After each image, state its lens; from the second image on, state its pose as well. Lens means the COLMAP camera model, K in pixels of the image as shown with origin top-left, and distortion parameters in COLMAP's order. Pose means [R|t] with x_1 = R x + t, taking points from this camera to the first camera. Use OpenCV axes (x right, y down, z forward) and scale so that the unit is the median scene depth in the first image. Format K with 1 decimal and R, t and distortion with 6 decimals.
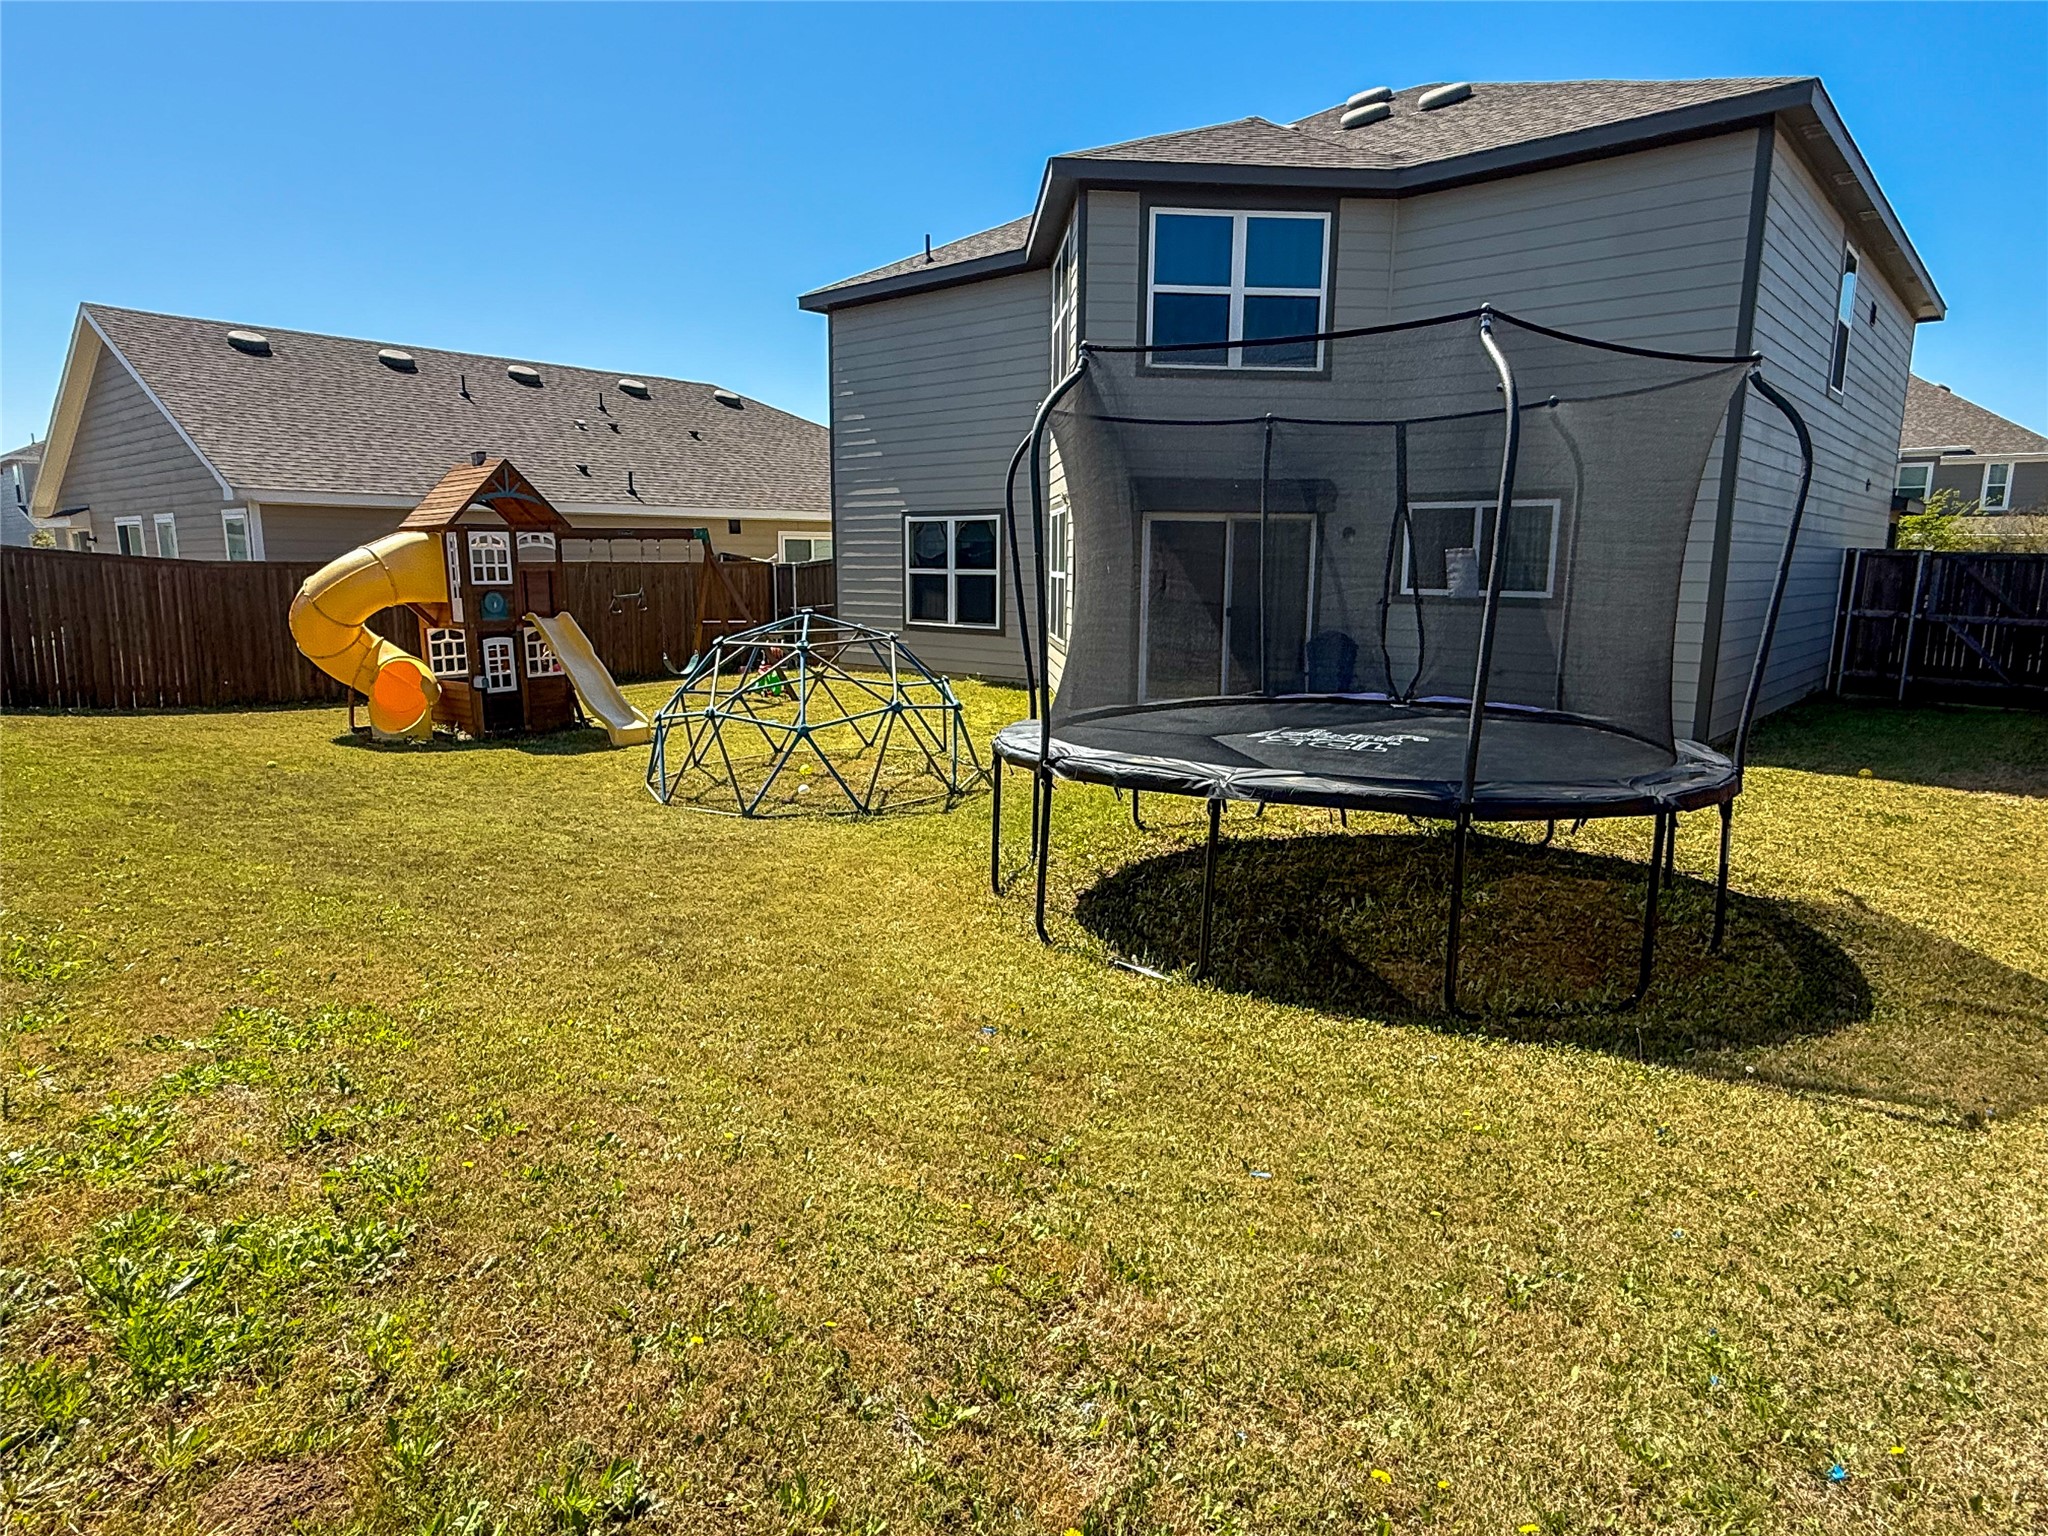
lens RADIAL K [[1189.5, 0, 1022.6], [0, 1189.5, 776.0], [0, 0, 1]] dist [-0.006026, -0.000358]
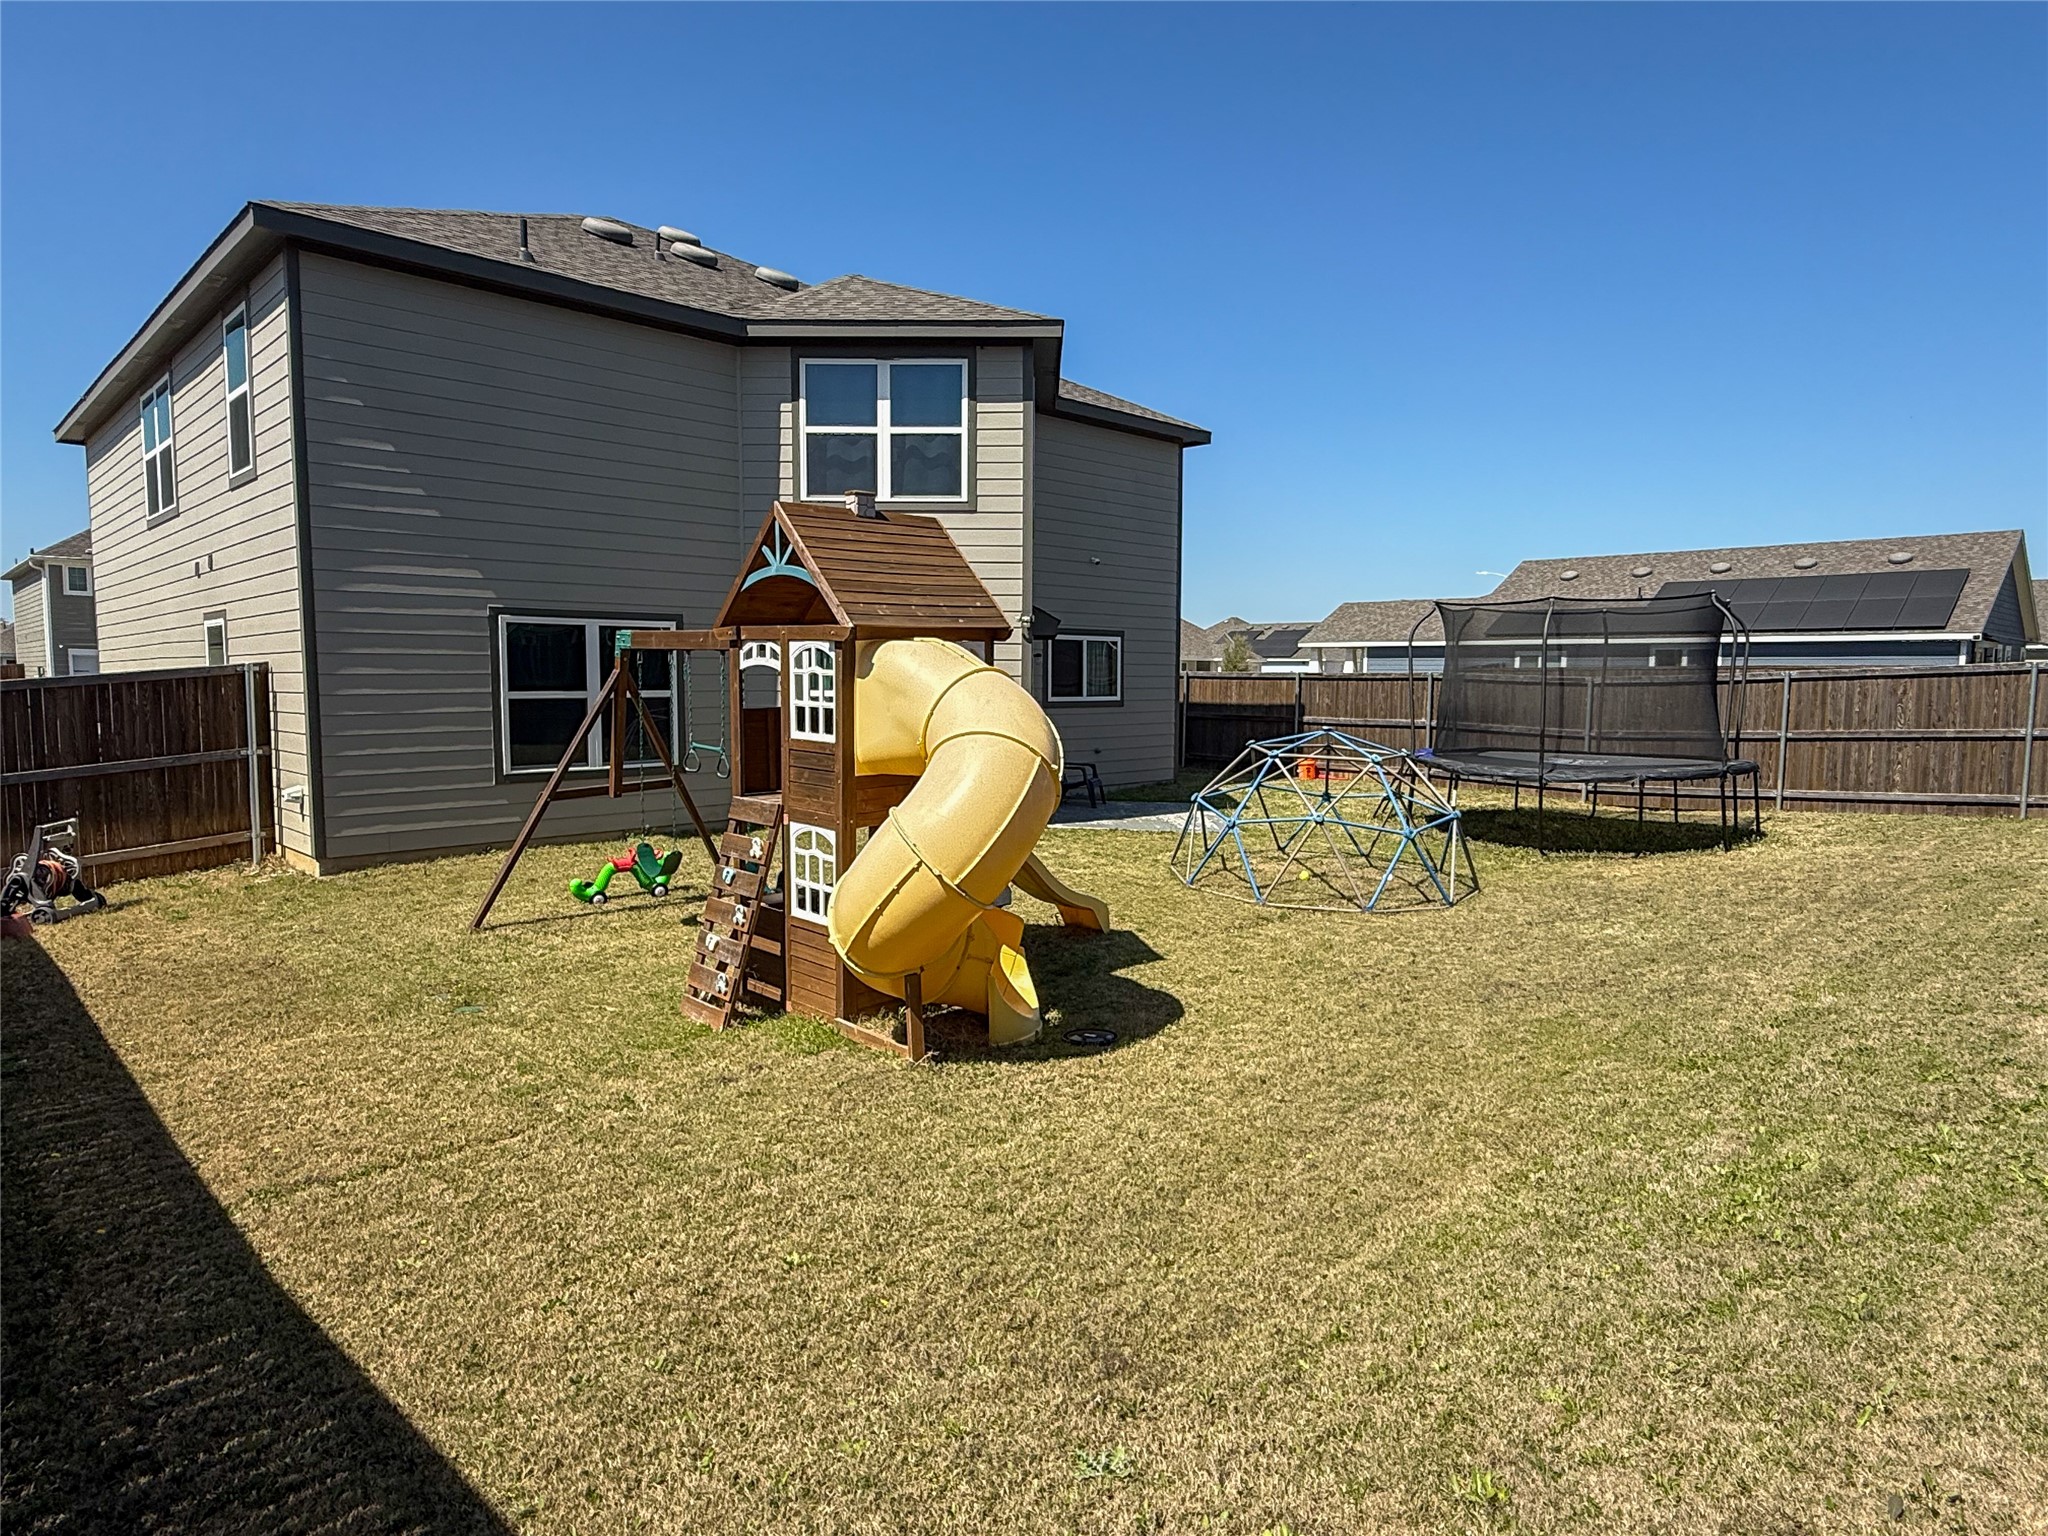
lens RADIAL K [[1189.5, 0, 1022.6], [0, 1189.5, 776.0], [0, 0, 1]] dist [-0.006026, -0.000358]
pose [[0.052977, -0.098852, 0.993691, -0.755130], [0.177391, 0.980193, 0.088052, -0.136104], [-0.982713, 0.171608, 0.069463, 0.681667]]
